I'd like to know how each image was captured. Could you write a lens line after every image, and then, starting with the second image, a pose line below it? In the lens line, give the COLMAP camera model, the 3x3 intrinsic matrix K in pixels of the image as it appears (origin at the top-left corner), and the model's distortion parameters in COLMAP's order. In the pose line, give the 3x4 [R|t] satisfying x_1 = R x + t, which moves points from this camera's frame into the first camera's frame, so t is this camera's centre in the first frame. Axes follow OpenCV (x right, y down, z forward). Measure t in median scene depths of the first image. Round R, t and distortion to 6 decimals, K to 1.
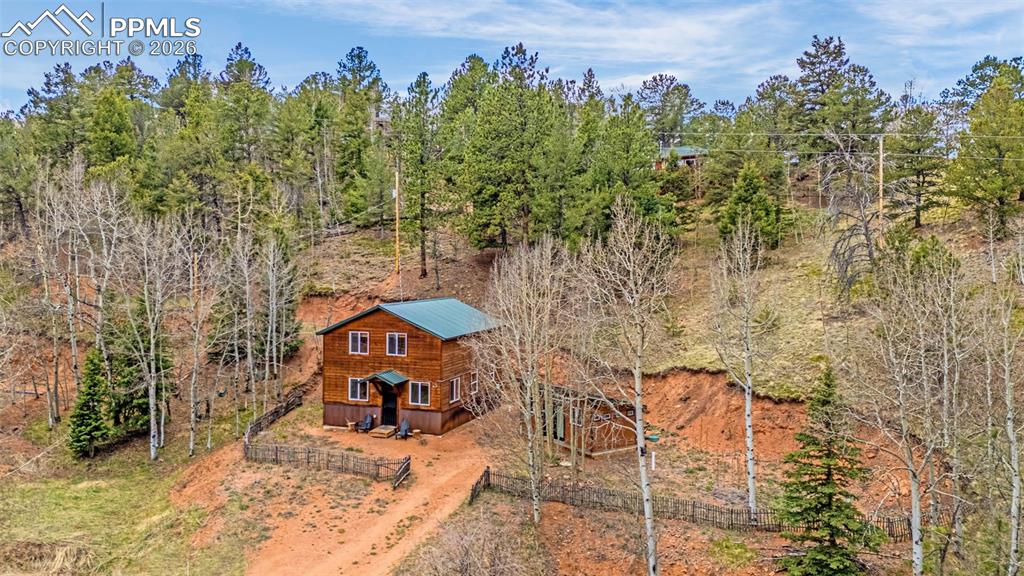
lens RADIAL K [[749.3, 0, 509.5], [0, 749.3, 261.5], [0, 0, 1]] dist [0.097404, -0.115616]
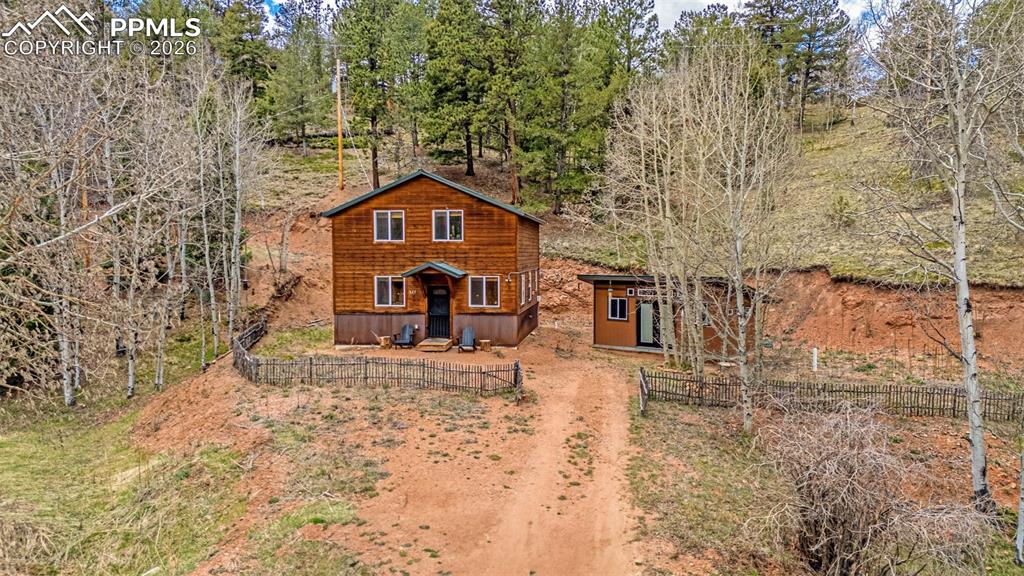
lens RADIAL K [[739.3, 0, 512.0], [0, 739.3, 288.0], [0, 0, 1]] dist [0.097194, -0.117144]
pose [[0.973746, -0.017066, 0.226995, -0.252970], [0.005374, 0.998631, 0.052024, 0.133492], [-0.227573, -0.049438, 0.972505, 0.295840]]
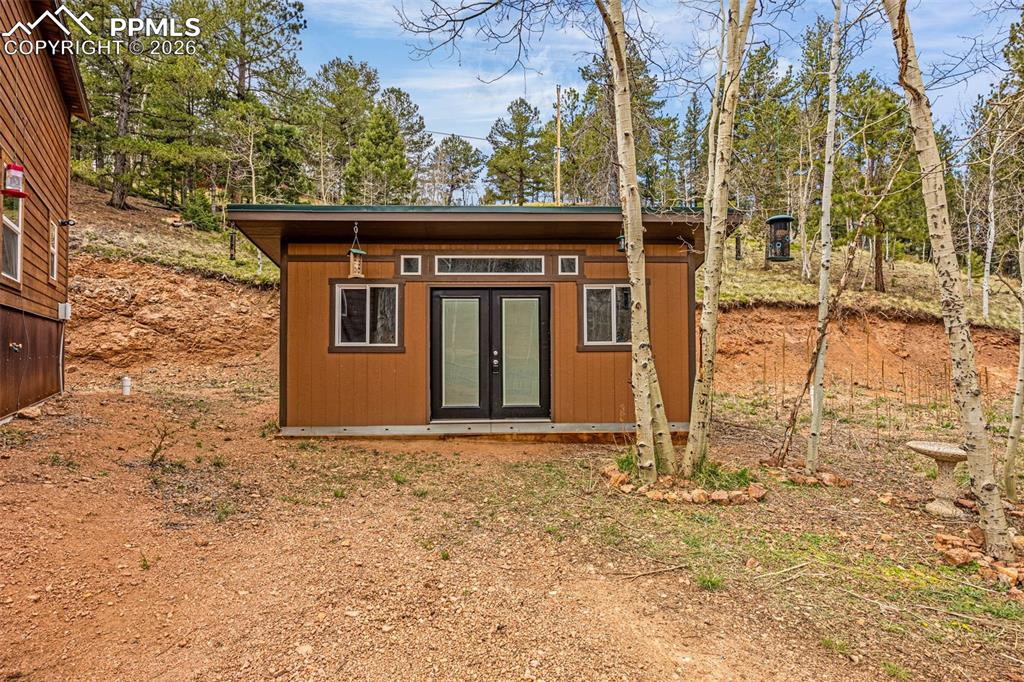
lens RADIAL K [[493.9, 0, 512.0], [0, 493.9, 341.0], [0, 0, 1]] dist [-0.000766, -0.000220]
pose [[0.553577, 0.005537, 0.832779, -0.086761], [-0.000539, 0.999980, -0.006290, 0.206764], [-0.832798, 0.003033, 0.553569, 0.886658]]
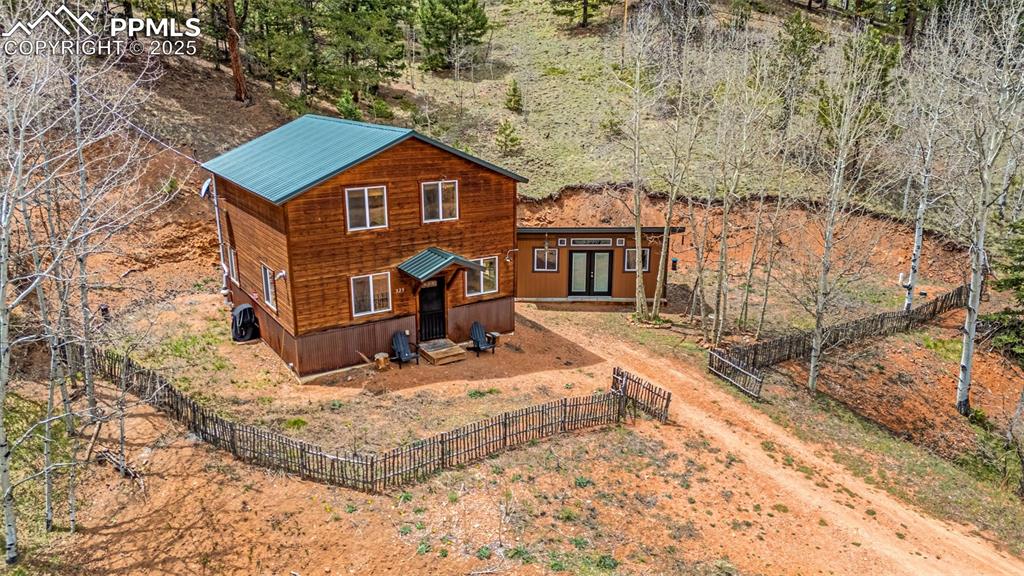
lens RADIAL K [[739.3, 0, 512.0], [0, 739.3, 288.0], [0, 0, 1]] dist [0.097194, -0.117144]
pose [[0.592320, -0.226032, 0.773347, -0.562029], [-0.004270, 0.958948, 0.283549, 0.015223], [-0.805691, -0.171254, 0.567039, 0.634540]]
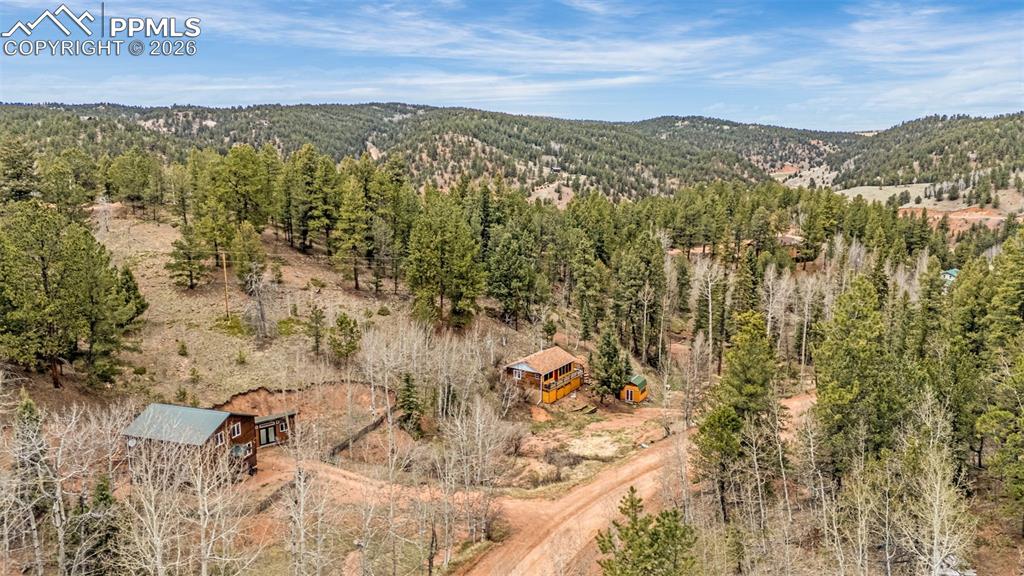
lens RADIAL K [[749.3, 0, 509.5], [0, 749.3, 261.5], [0, 0, 1]] dist [0.097404, -0.115616]
pose [[-0.037222, -0.155083, 0.987200, -1.906526], [-0.006137, 0.987901, 0.154962, -0.572917], [-0.999288, -0.000291, -0.037723, 0.419865]]
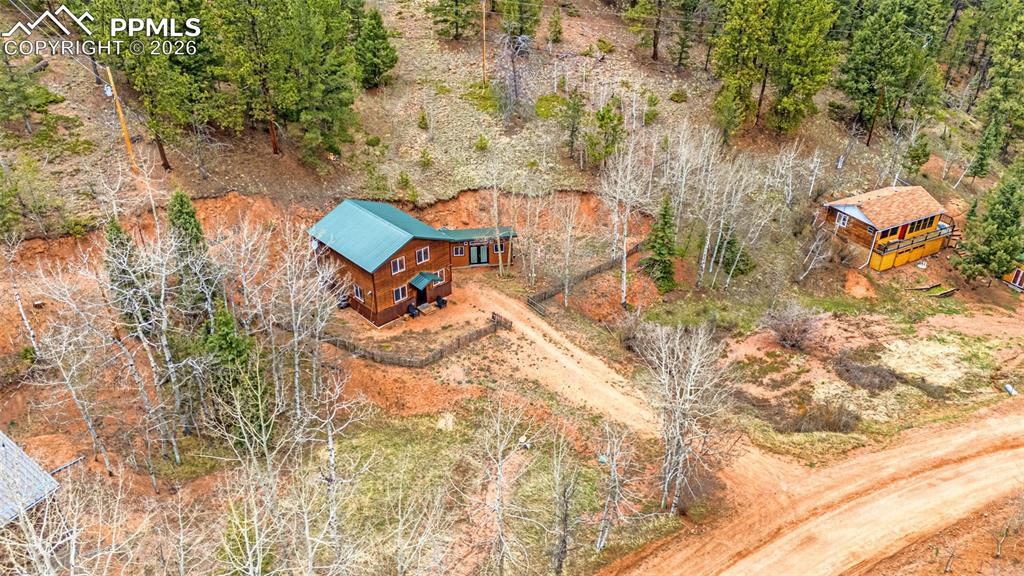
lens RADIAL K [[739.3, 0, 512.0], [0, 739.3, 288.0], [0, 0, 1]] dist [0.097194, -0.117144]
pose [[0.435511, -0.467517, 0.769258, -1.210283], [-0.010386, 0.851890, 0.523617, -0.589751], [-0.900123, -0.236031, 0.366152, 0.305809]]
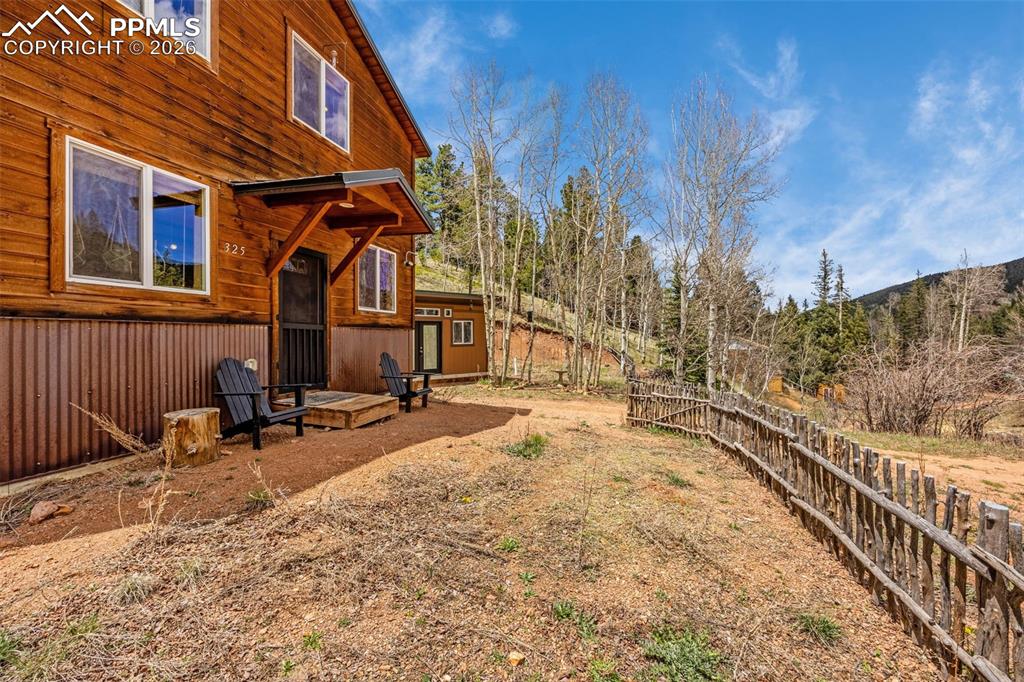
lens RADIAL K [[409.9, 0, 512.0], [0, 409.9, 341.0], [0, 0, 1]] dist [-0.001723, -0.000192]
pose [[-0.095415, -0.013685, 0.995344, -0.310141], [-0.009124, 0.999876, 0.012873, 0.198564], [-0.995396, -0.007854, -0.095528, 0.946639]]
